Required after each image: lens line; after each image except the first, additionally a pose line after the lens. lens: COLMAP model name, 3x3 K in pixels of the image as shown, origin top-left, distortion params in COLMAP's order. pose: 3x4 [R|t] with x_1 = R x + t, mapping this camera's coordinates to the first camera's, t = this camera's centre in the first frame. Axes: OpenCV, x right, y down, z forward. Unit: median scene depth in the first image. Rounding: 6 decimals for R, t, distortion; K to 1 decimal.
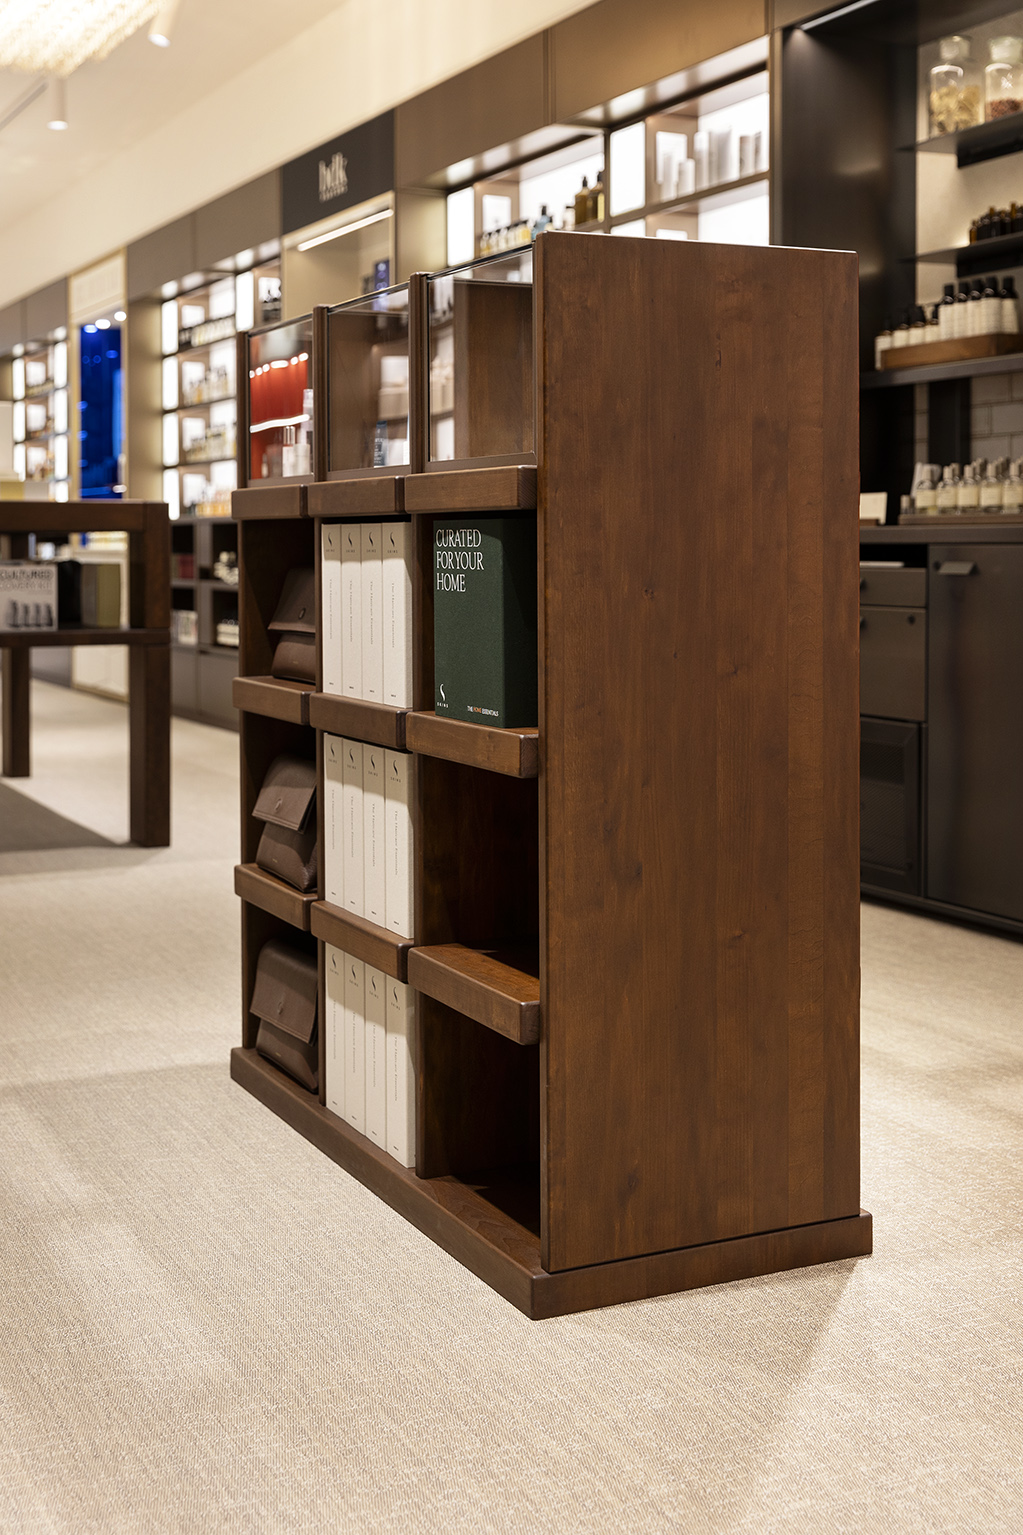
lens RADIAL K [[2039.9, 0, 510.5], [0, 2039.9, 765.4], [0, 0, 1]] dist [-0.136539, 0.000000]
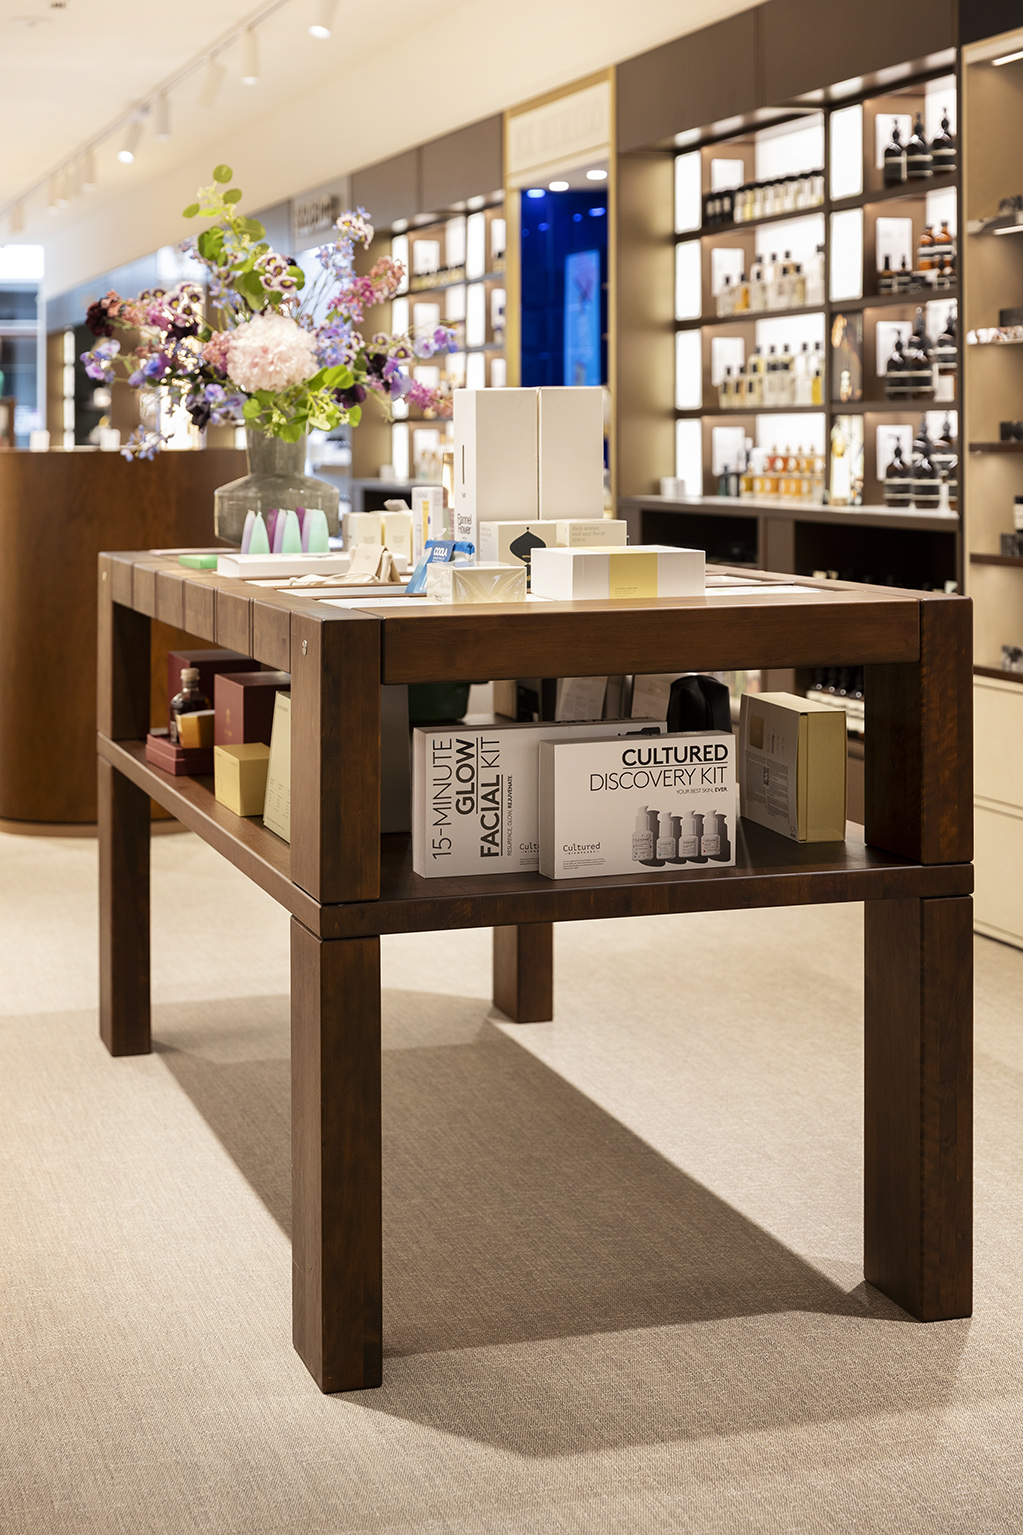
lens RADIAL K [[2548.6, 0, 512.2], [0, 2548.6, 767.9], [0, 0, 1]] dist [-0.174678, 0.000000]
pose [[0.986025, 0.027031, -0.164390, -0.088716], [-0.024809, 0.999571, 0.015559, -0.047746], [0.164740, -0.011263, 0.986273, 0.209567]]
